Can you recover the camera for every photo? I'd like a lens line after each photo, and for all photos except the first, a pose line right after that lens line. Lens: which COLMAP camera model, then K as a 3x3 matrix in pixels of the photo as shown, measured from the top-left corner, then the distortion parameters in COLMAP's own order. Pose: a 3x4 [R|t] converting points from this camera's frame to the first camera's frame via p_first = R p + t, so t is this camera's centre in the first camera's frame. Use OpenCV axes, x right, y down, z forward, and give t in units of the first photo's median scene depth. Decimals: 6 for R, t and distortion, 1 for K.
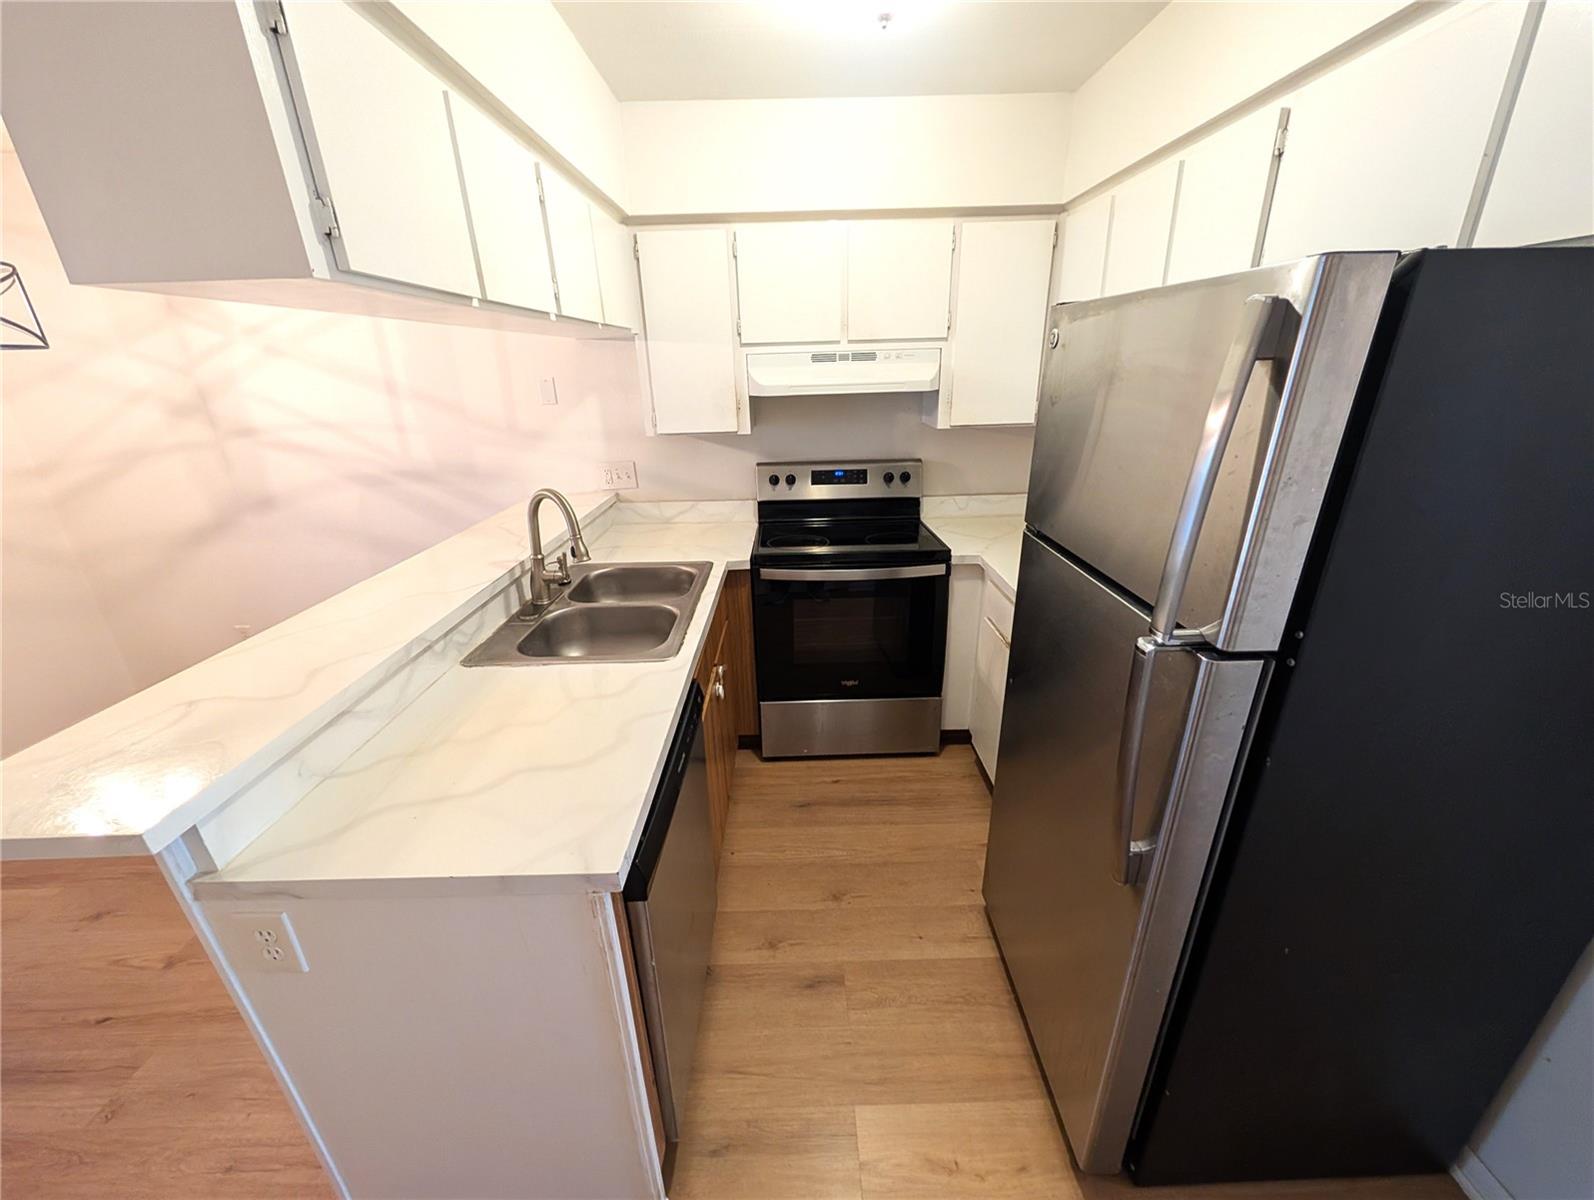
lens RADIAL K [[611.2, 0, 799.4], [0, 611.2, 599.8], [0, 0, 1]] dist [0.003077, 0.000212]
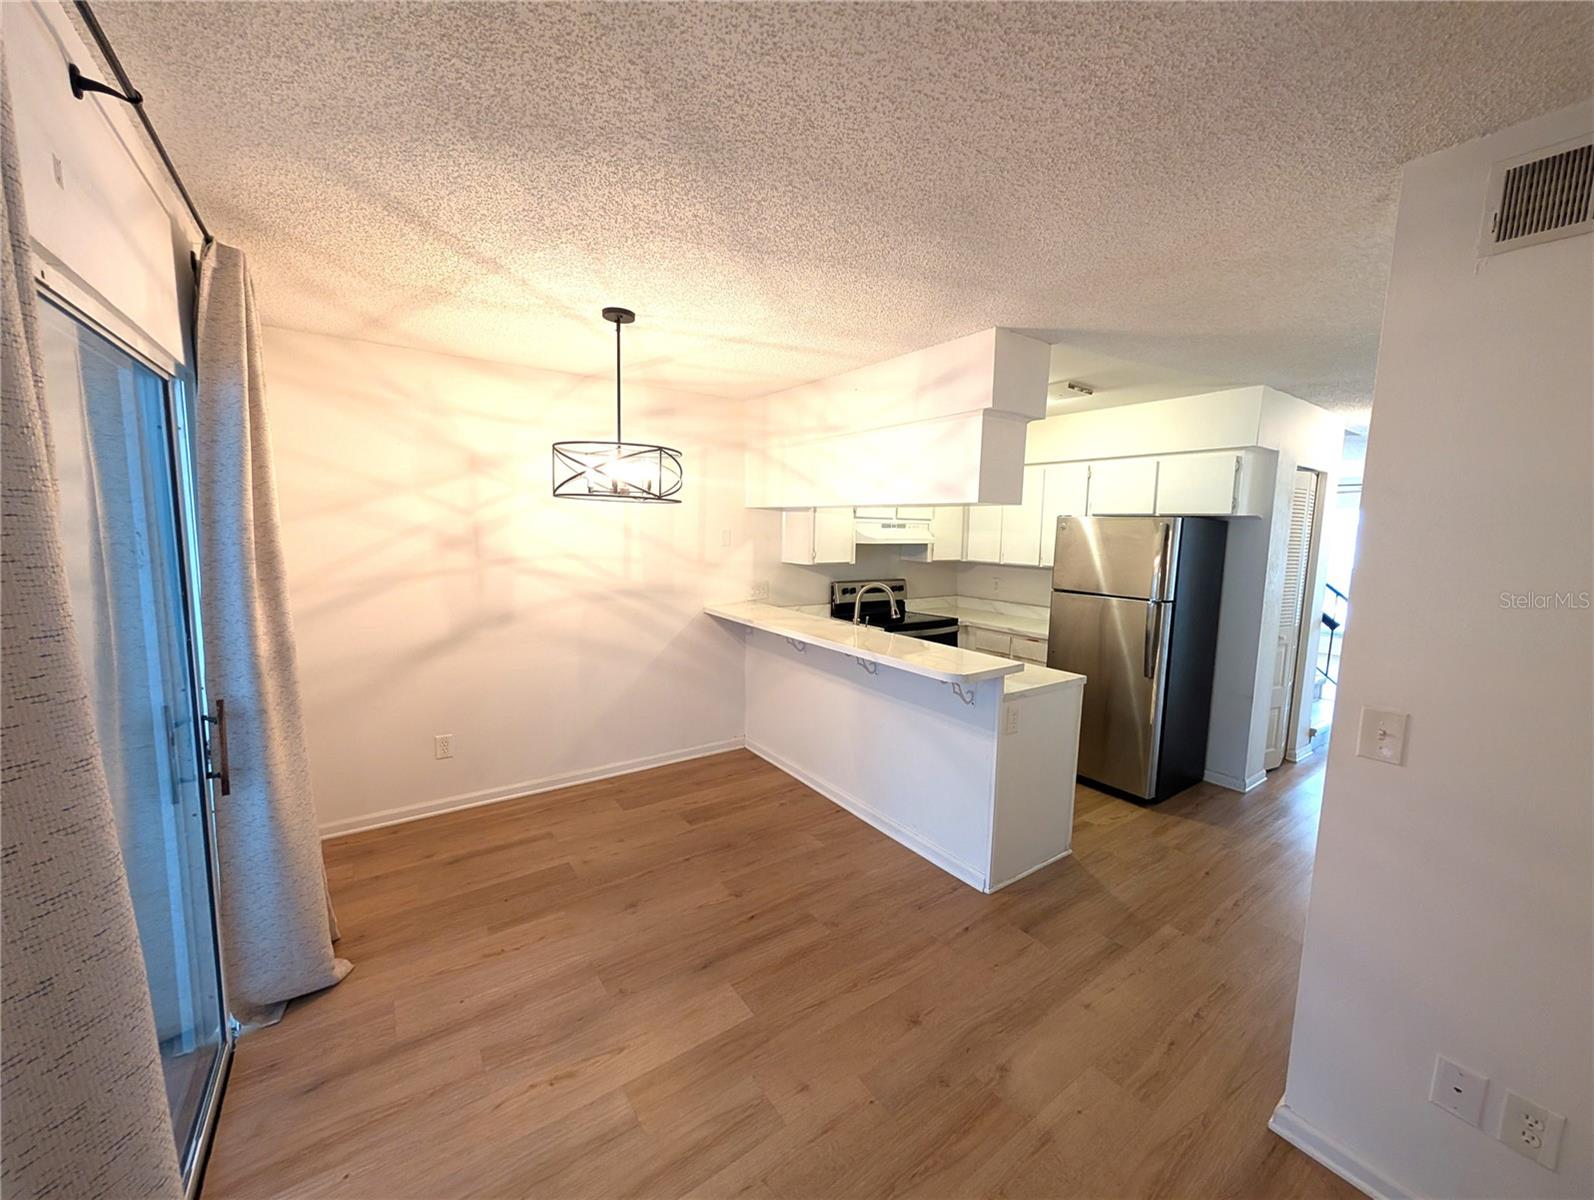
lens RADIAL K [[611.2, 0, 796.6], [0, 611.2, 599.0], [0, 0, 1]] dist [0.003077, 0.000212]
pose [[0.822991, -0.023243, 0.567579, -1.145470], [0.165026, 0.965853, -0.199735, 0.148128], [-0.543555, 0.258045, 0.798724, -0.292744]]
